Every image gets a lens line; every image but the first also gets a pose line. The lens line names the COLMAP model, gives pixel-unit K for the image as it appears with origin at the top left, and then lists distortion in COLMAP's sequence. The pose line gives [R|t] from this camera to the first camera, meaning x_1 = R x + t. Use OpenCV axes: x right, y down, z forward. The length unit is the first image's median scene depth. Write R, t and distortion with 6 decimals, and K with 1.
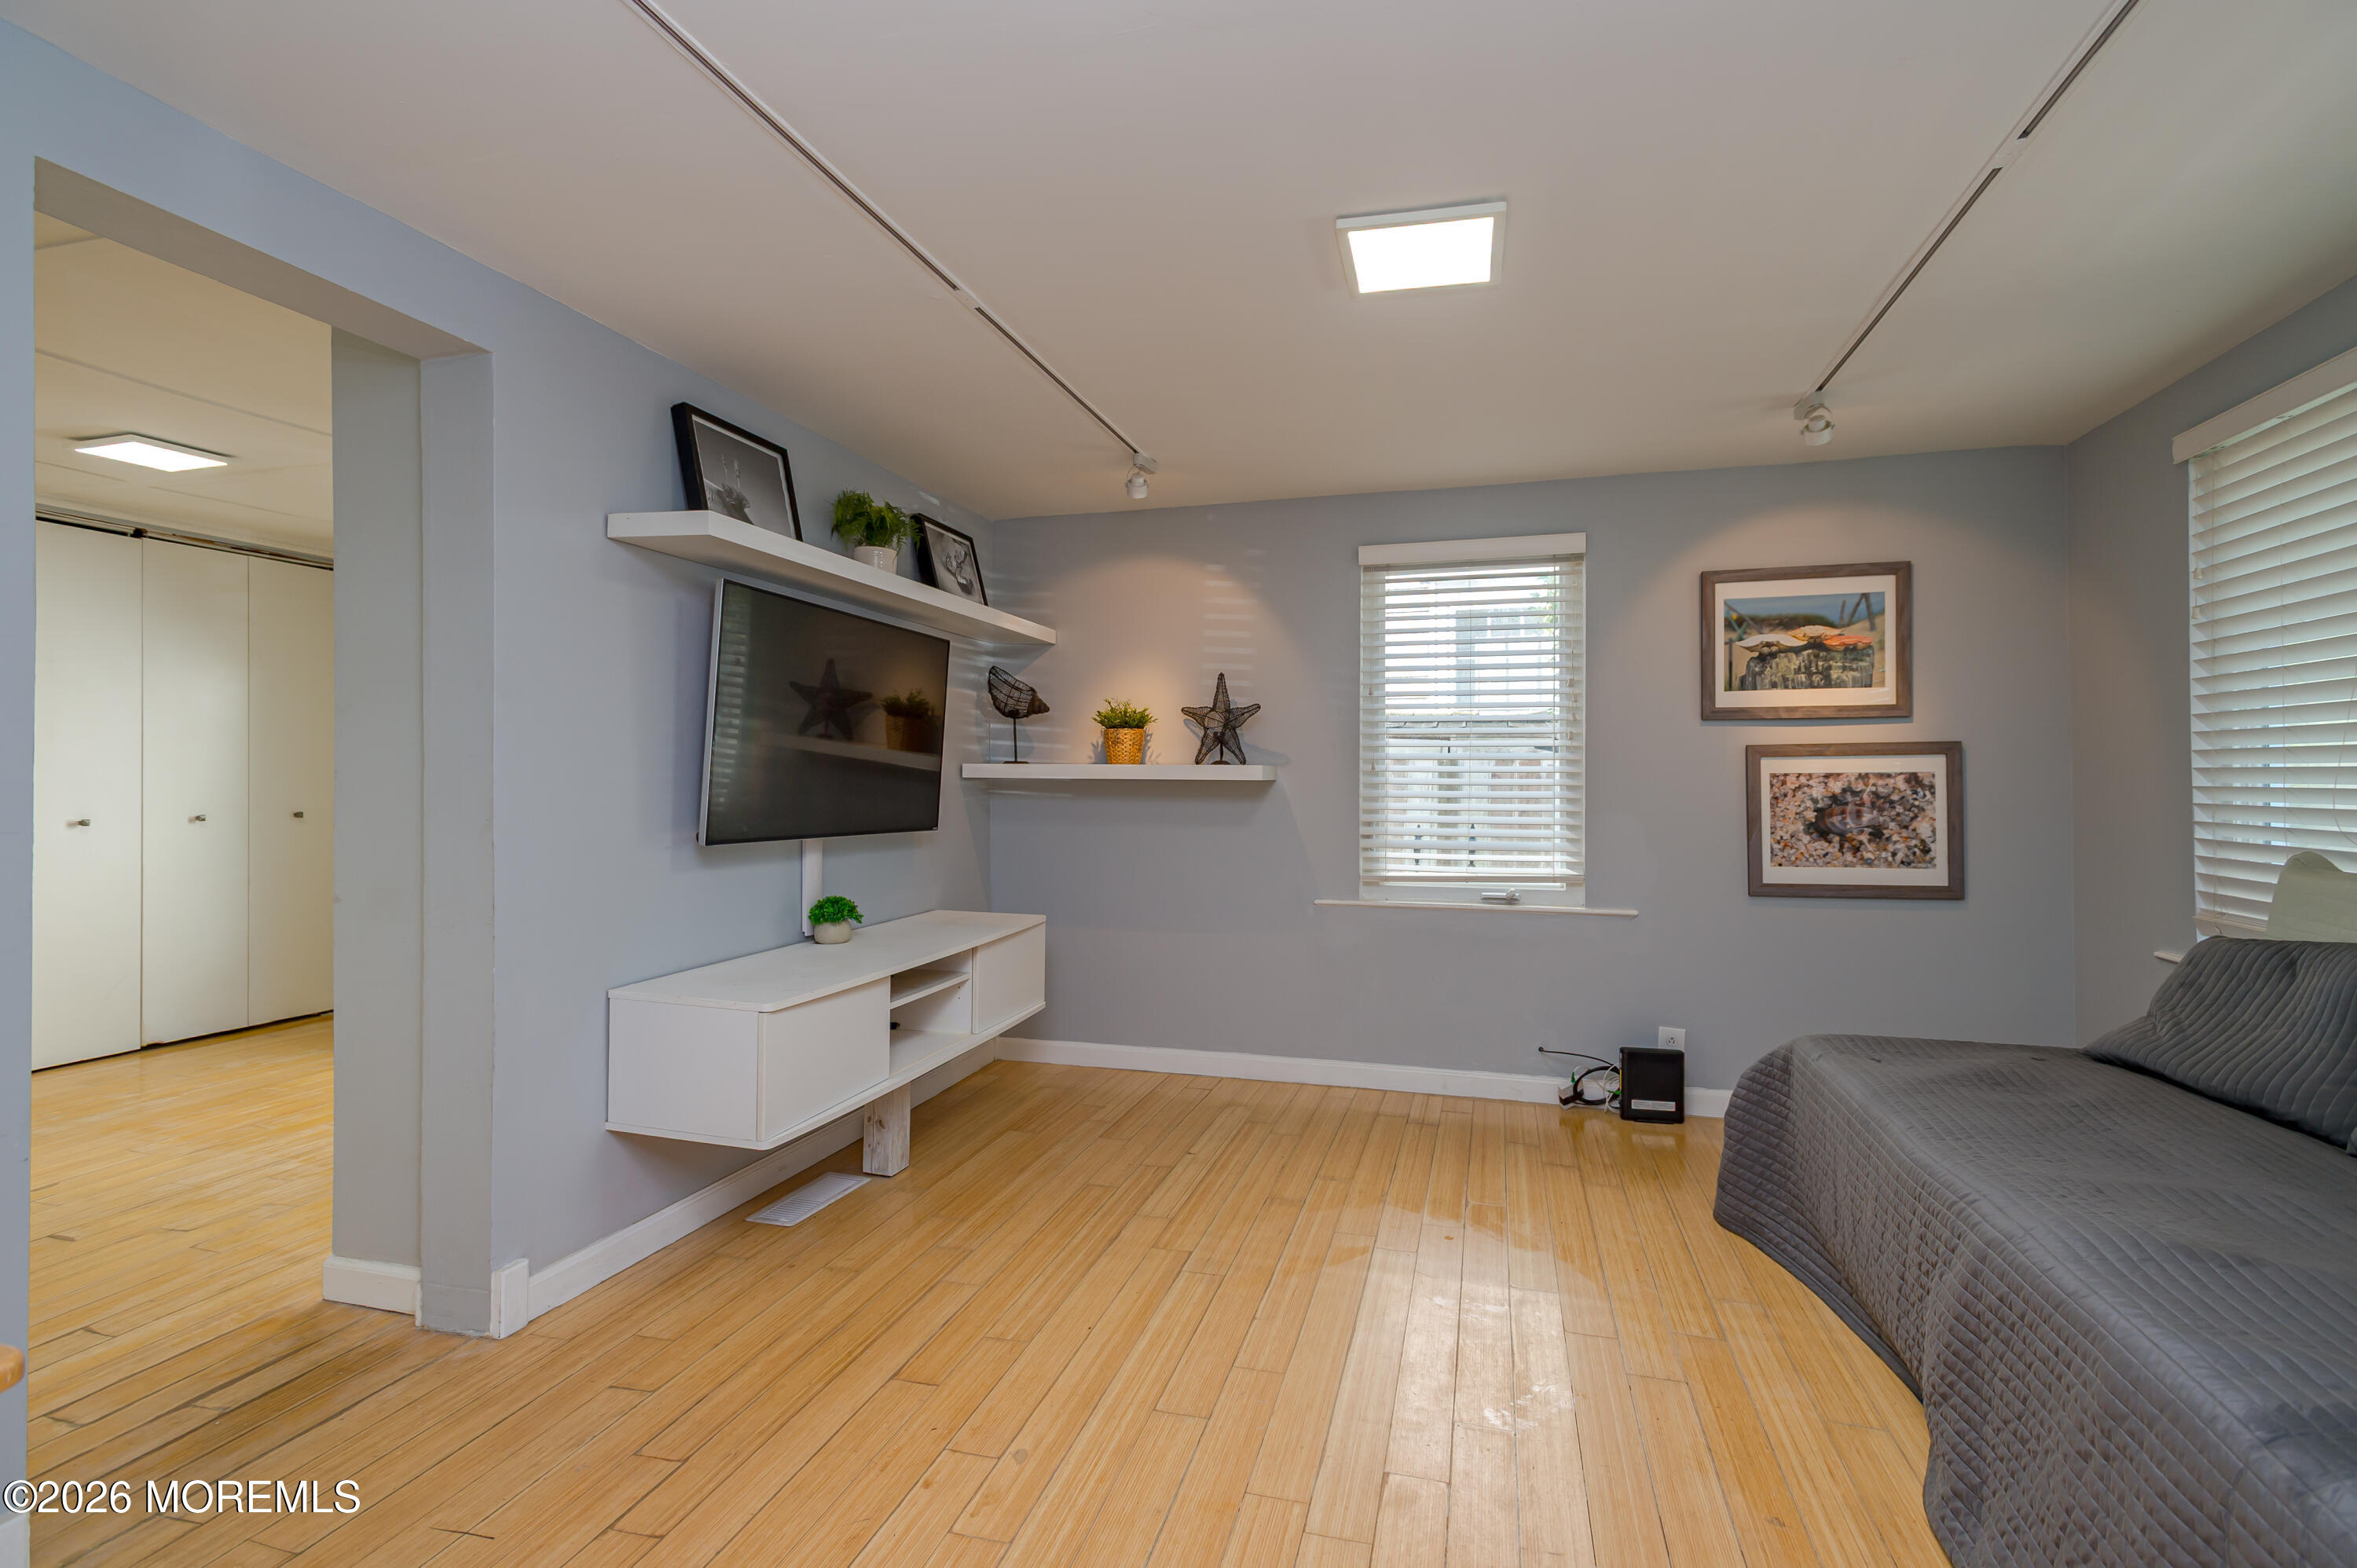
lens RADIAL K [[1088.5, 0, 1172.3], [0, 1088.5, 776.9], [0, 0, 1]] dist [0.013151, -0.004341]
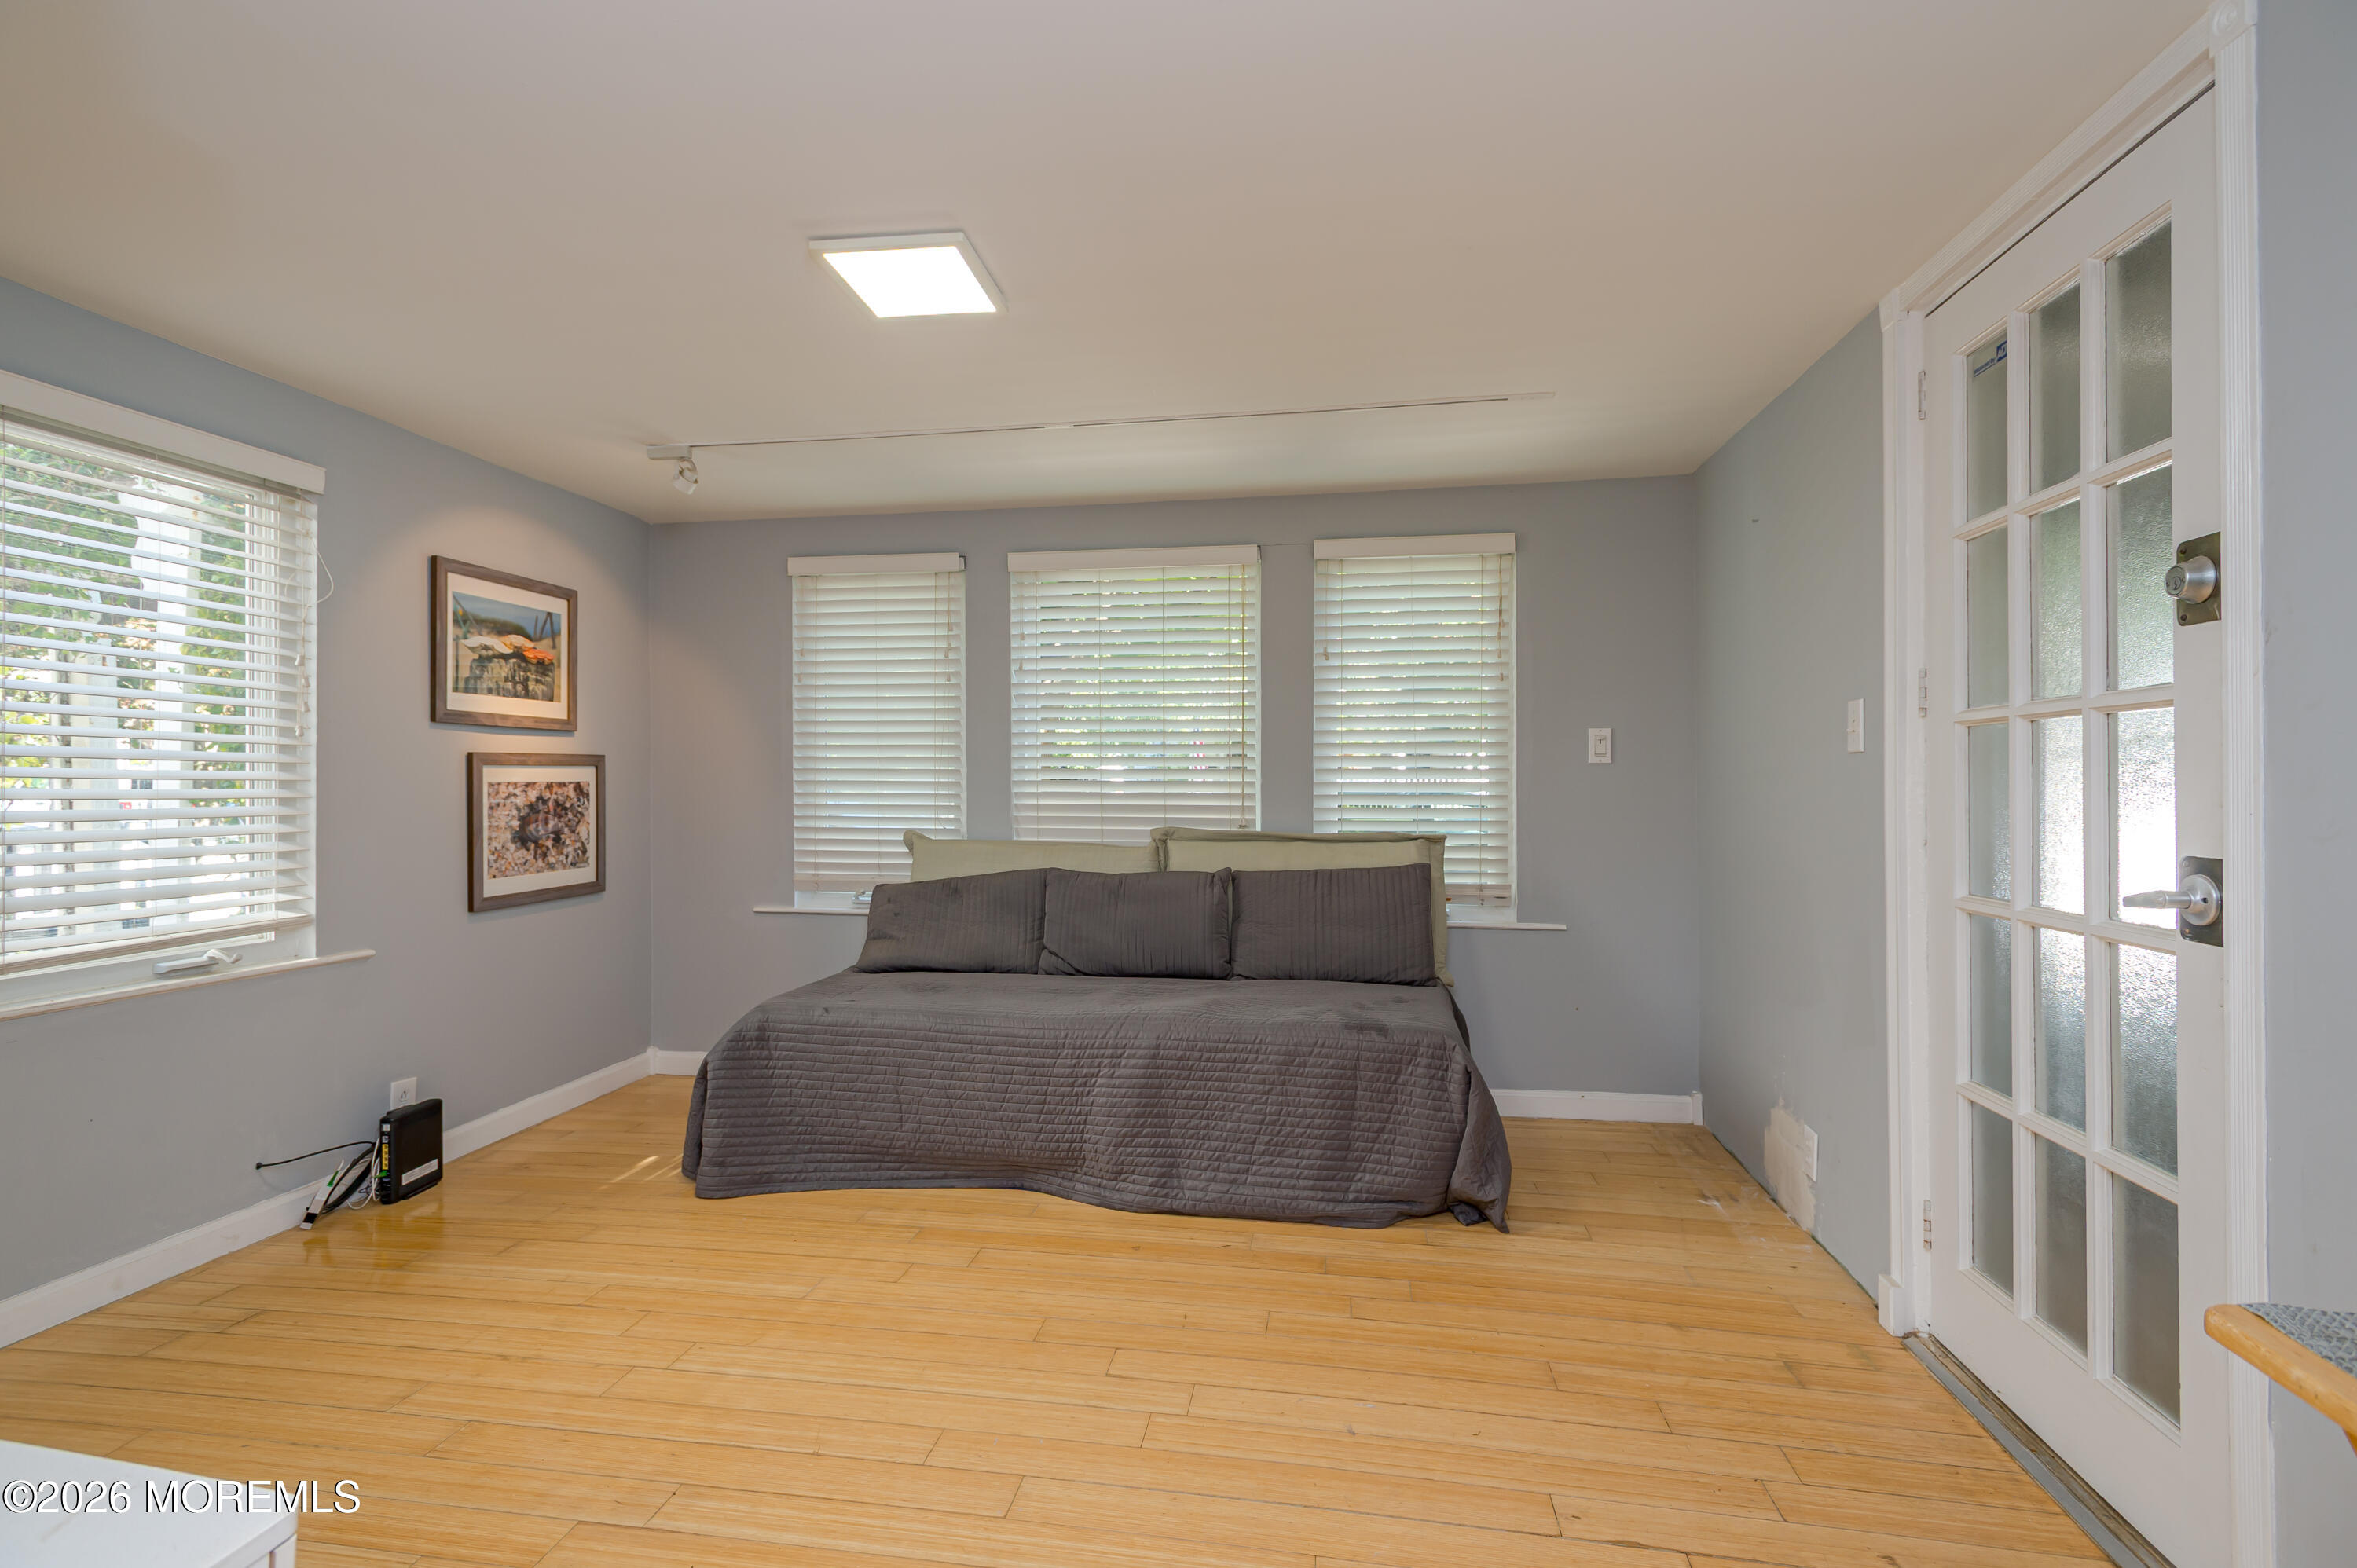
lens RADIAL K [[1088.5, 0, 1181.0], [0, 1088.5, 775.7], [0, 0, 1]] dist [0.013151, -0.004341]
pose [[-0.127875, 0.006509, 0.991769, -0.489687], [-0.005172, 0.999960, -0.007230, -0.005268], [-0.991777, -0.006054, -0.127836, 0.524889]]
